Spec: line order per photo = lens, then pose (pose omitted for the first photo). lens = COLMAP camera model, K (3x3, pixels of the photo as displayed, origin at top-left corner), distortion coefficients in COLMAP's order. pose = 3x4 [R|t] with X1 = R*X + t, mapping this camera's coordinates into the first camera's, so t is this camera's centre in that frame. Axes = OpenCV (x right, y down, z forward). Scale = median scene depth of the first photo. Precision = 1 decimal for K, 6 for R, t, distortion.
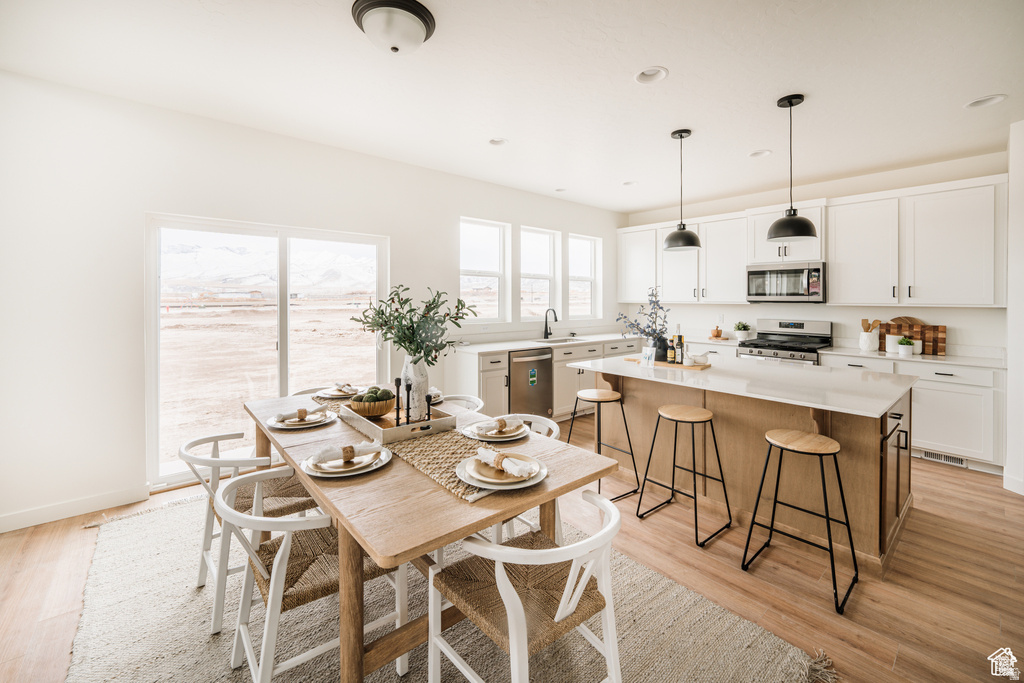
lens RADIAL K [[425.3, 0, 522.4], [0, 425.3, 302.5], [0, 0, 1]] dist [-0.003425, 0.000112]
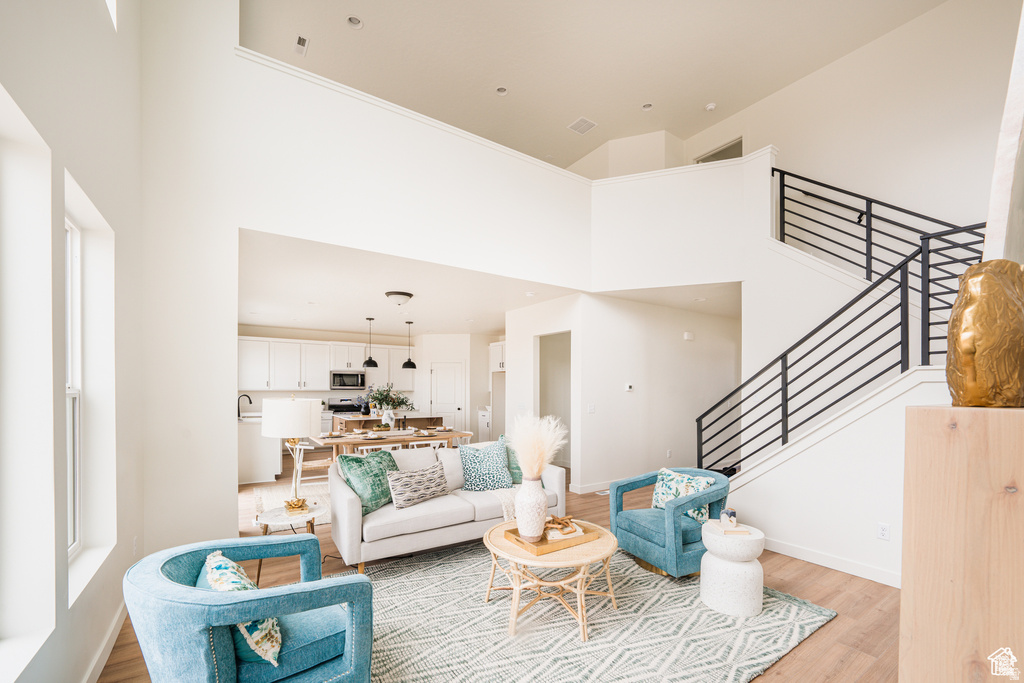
lens RADIAL K [[407.4, 0, 508.5], [0, 407.4, 396.5], [0, 0, 1]] dist [-0.004146, 0.000009]
pose [[0.138496, -0.024895, 0.990050, -1.407116], [0.004147, 0.999690, 0.024558, -0.012388], [-0.990354, 0.000704, 0.138557, -0.068794]]
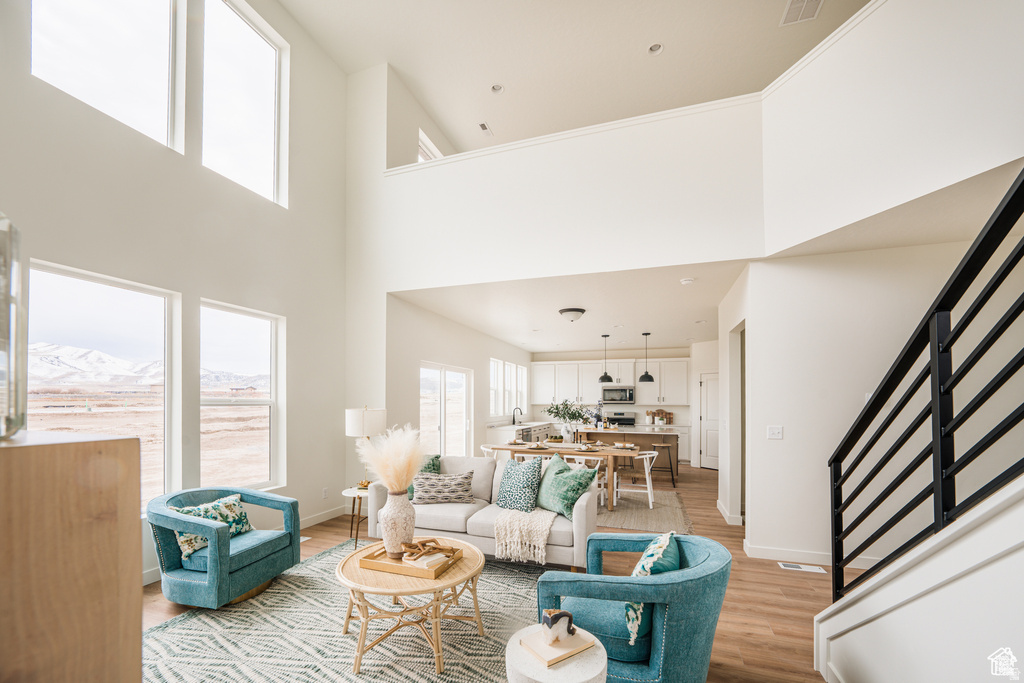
lens RADIAL K [[407.4, 0, 528.8], [0, 407.4, 397.1], [0, 0, 1]] dist [-0.004146, 0.000009]
pose [[0.852752, 0.003661, 0.522303, -0.976386], [0.004099, 0.999898, -0.013701, -0.007640], [-0.522300, 0.013824, 0.852650, -0.614253]]
